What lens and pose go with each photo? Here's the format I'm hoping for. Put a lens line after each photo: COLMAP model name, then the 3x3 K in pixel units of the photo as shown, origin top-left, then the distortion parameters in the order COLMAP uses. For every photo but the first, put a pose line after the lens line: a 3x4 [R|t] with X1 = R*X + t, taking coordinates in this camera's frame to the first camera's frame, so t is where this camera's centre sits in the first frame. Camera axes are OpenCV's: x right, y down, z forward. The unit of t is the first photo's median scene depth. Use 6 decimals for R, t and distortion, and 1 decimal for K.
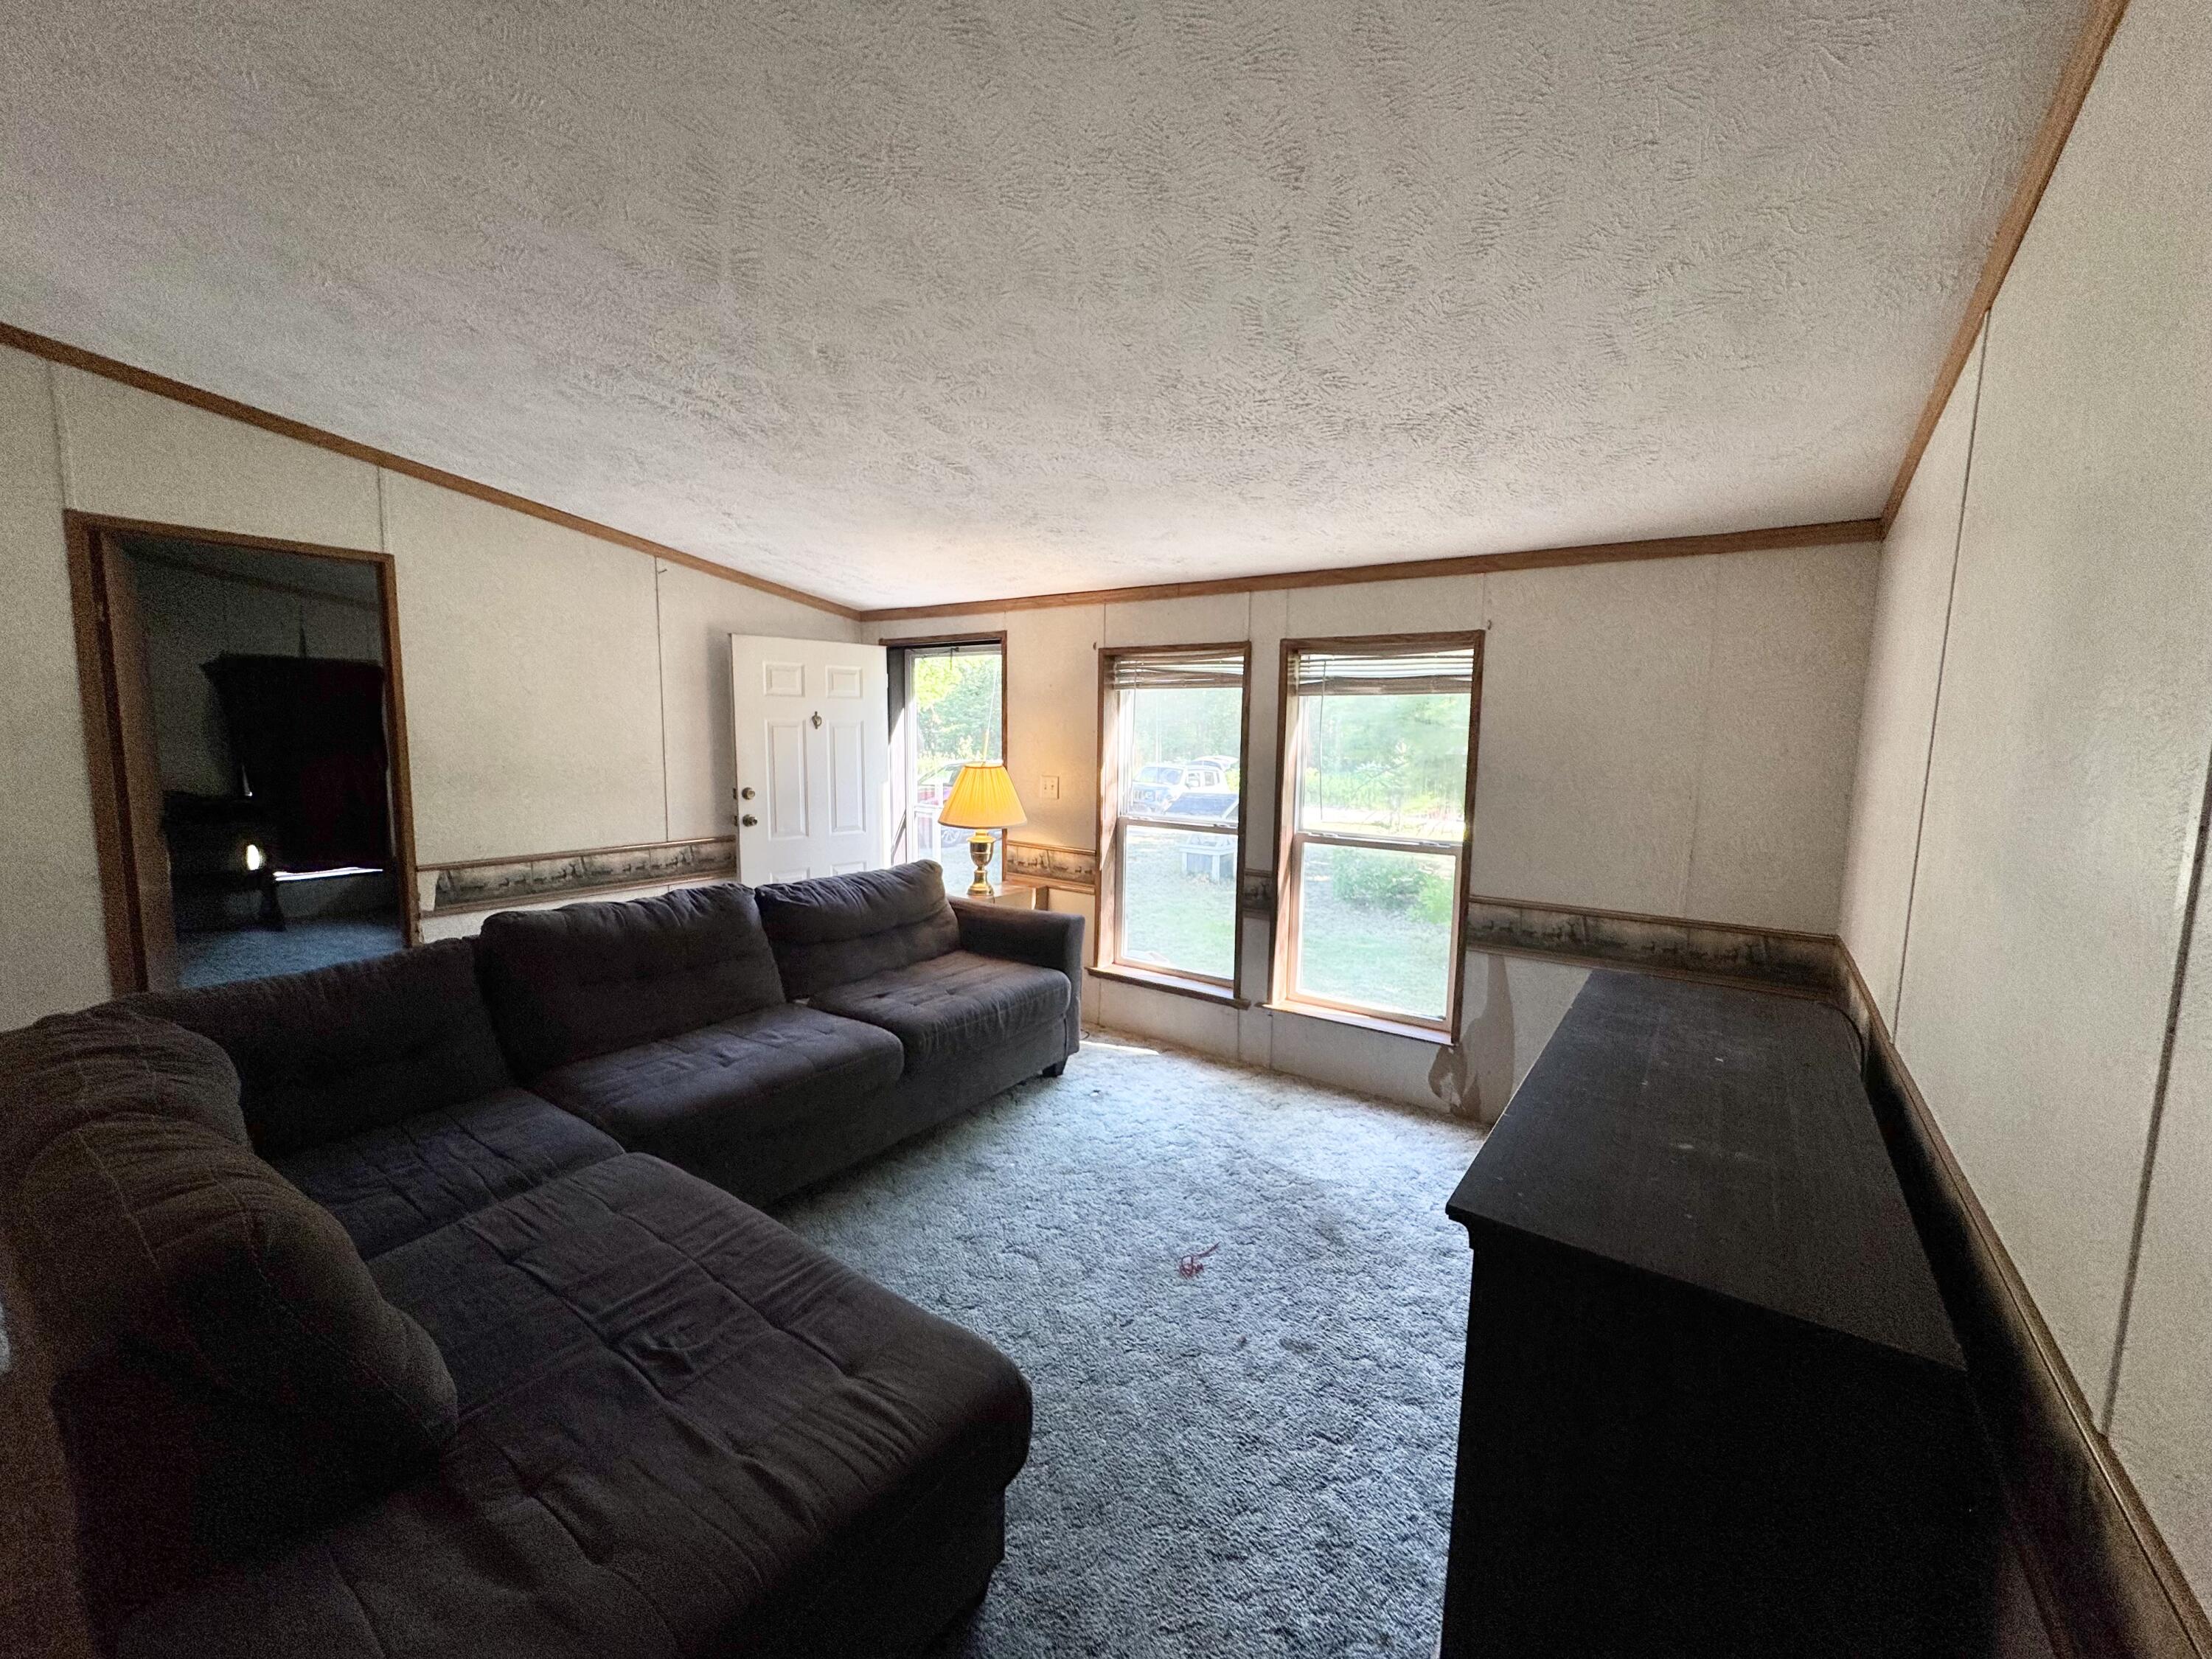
lens RADIAL K [[880.3, 0, 1106.0], [0, 880.3, 829.5], [0, 0, 1]] dist [-0.007100, -0.000187]
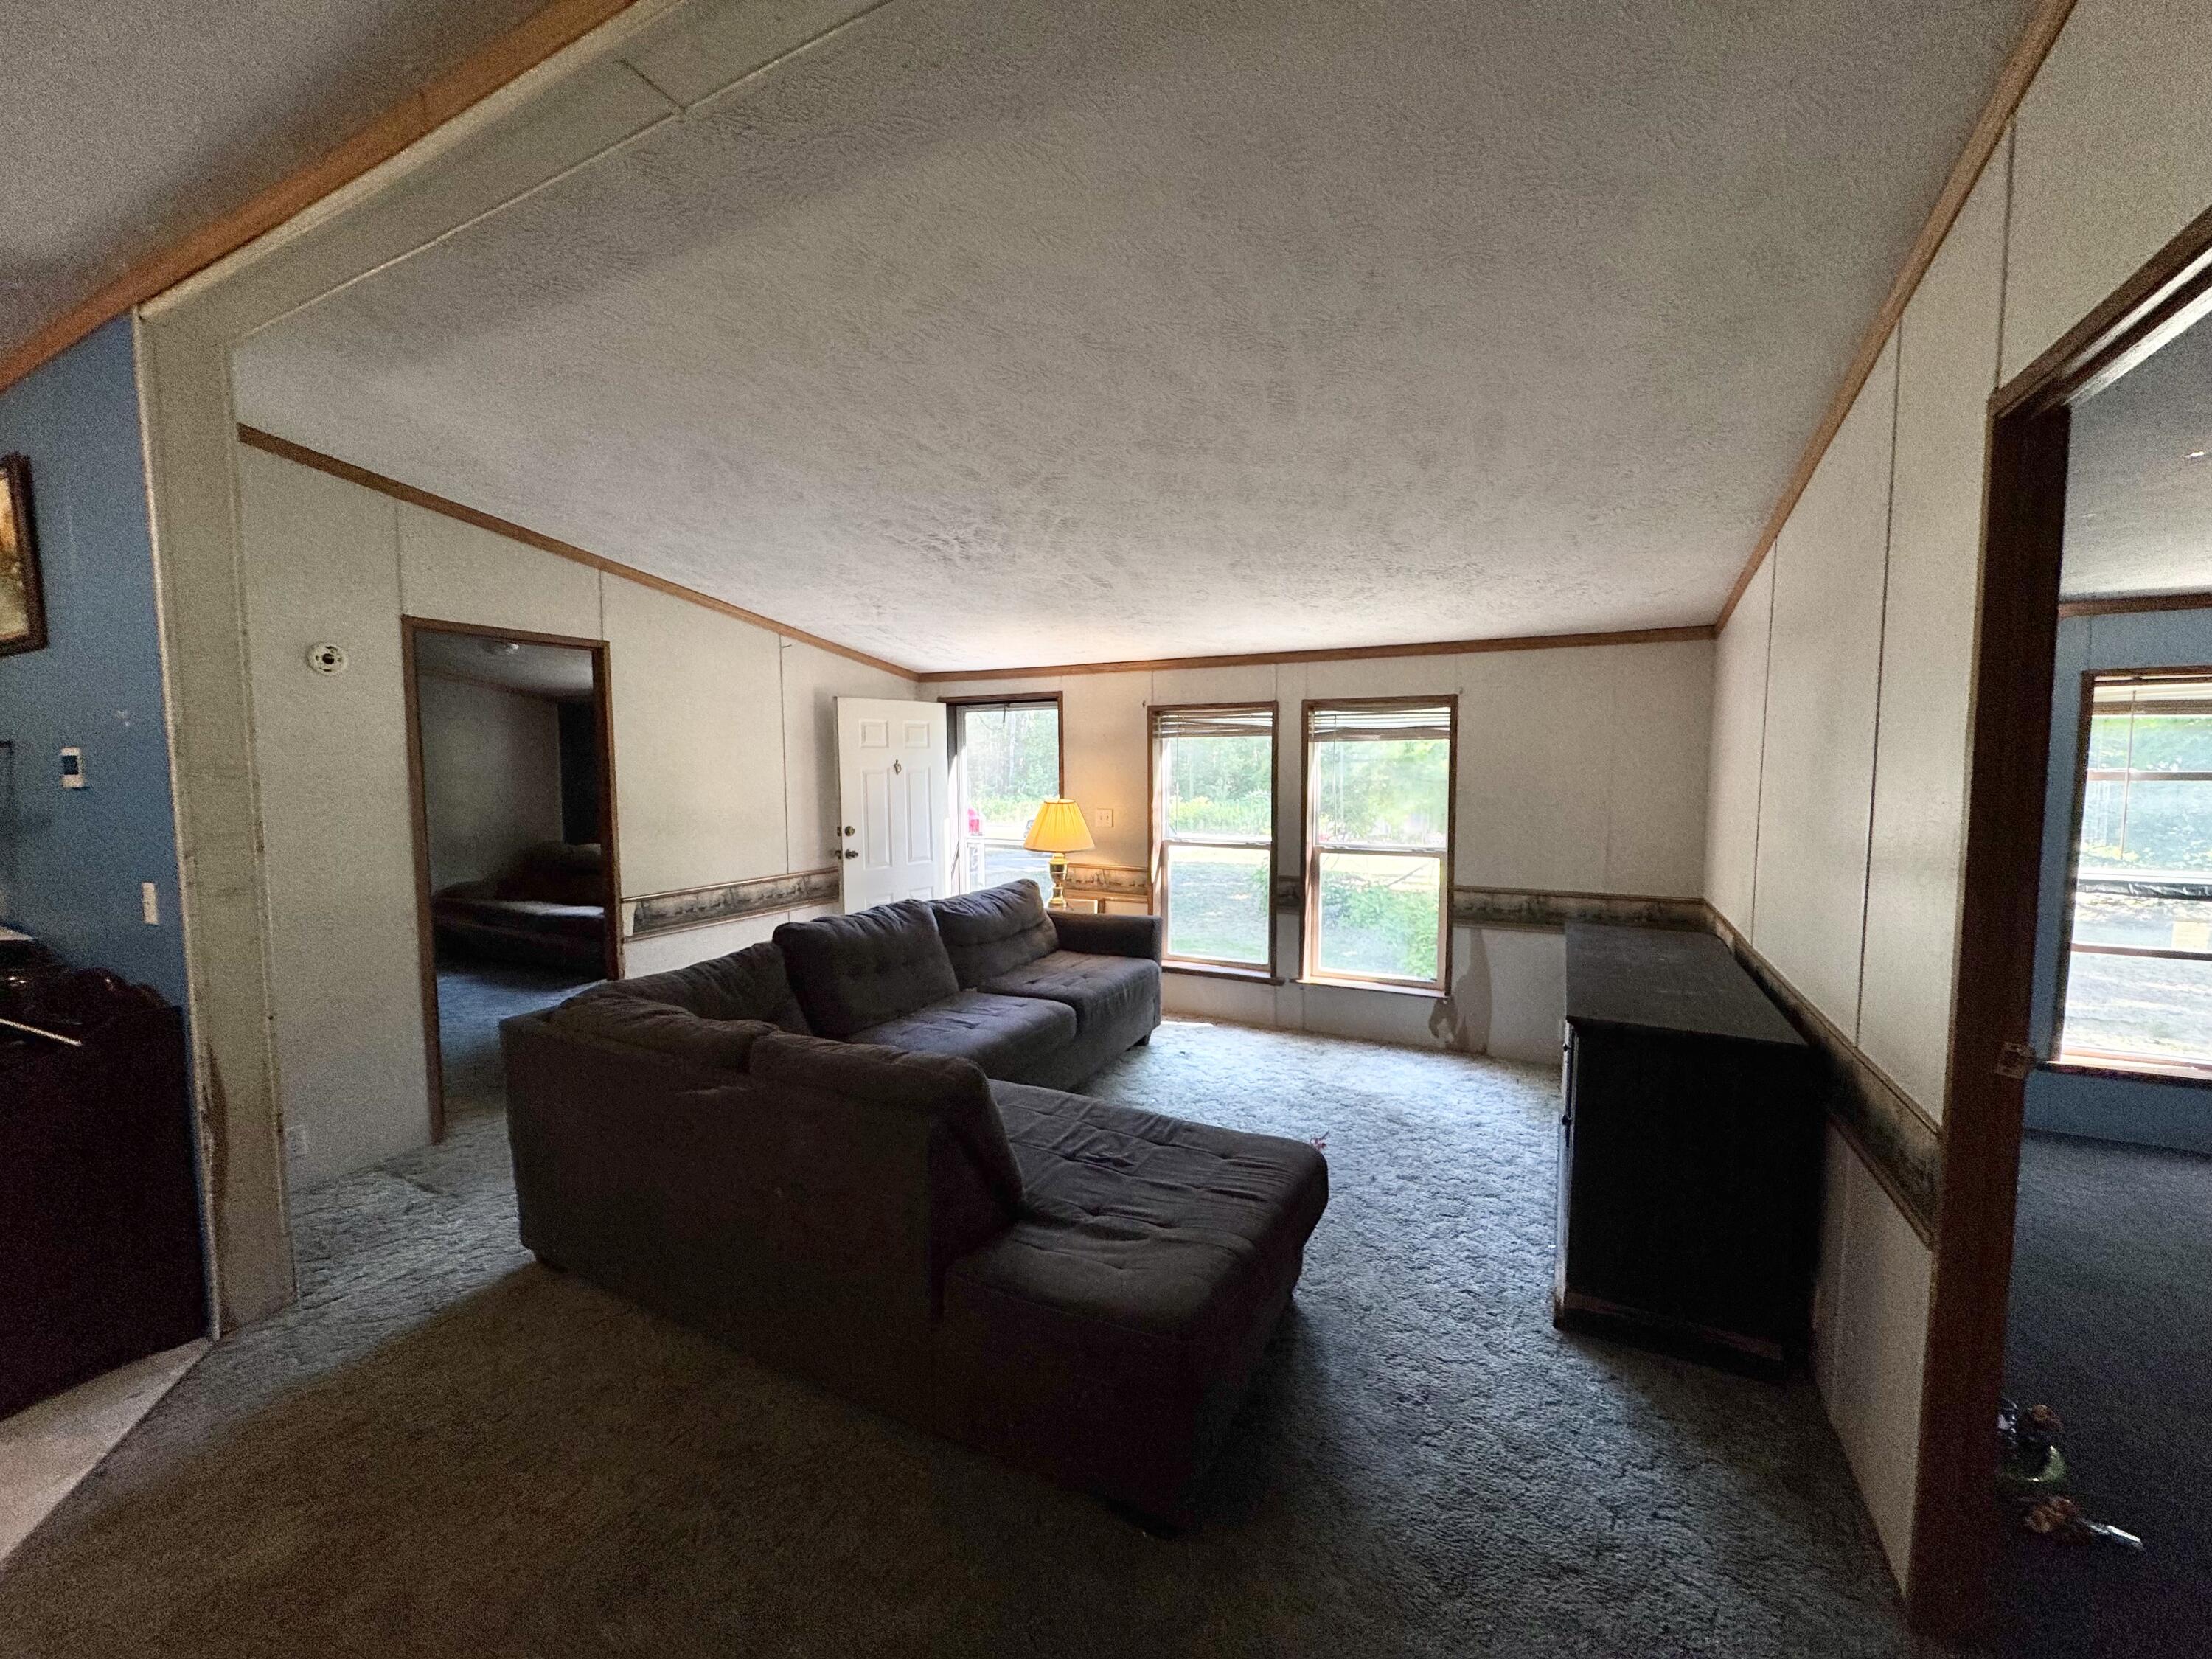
lens RADIAL K [[880.3, 0, 1106.0], [0, 880.3, 829.5], [0, 0, 1]] dist [-0.007100, -0.000187]
pose [[0.990275, -0.032343, 0.135308, -0.273291], [0.037273, 0.998725, -0.034056, 0.012141], [-0.134034, 0.038768, 0.990218, -0.256278]]
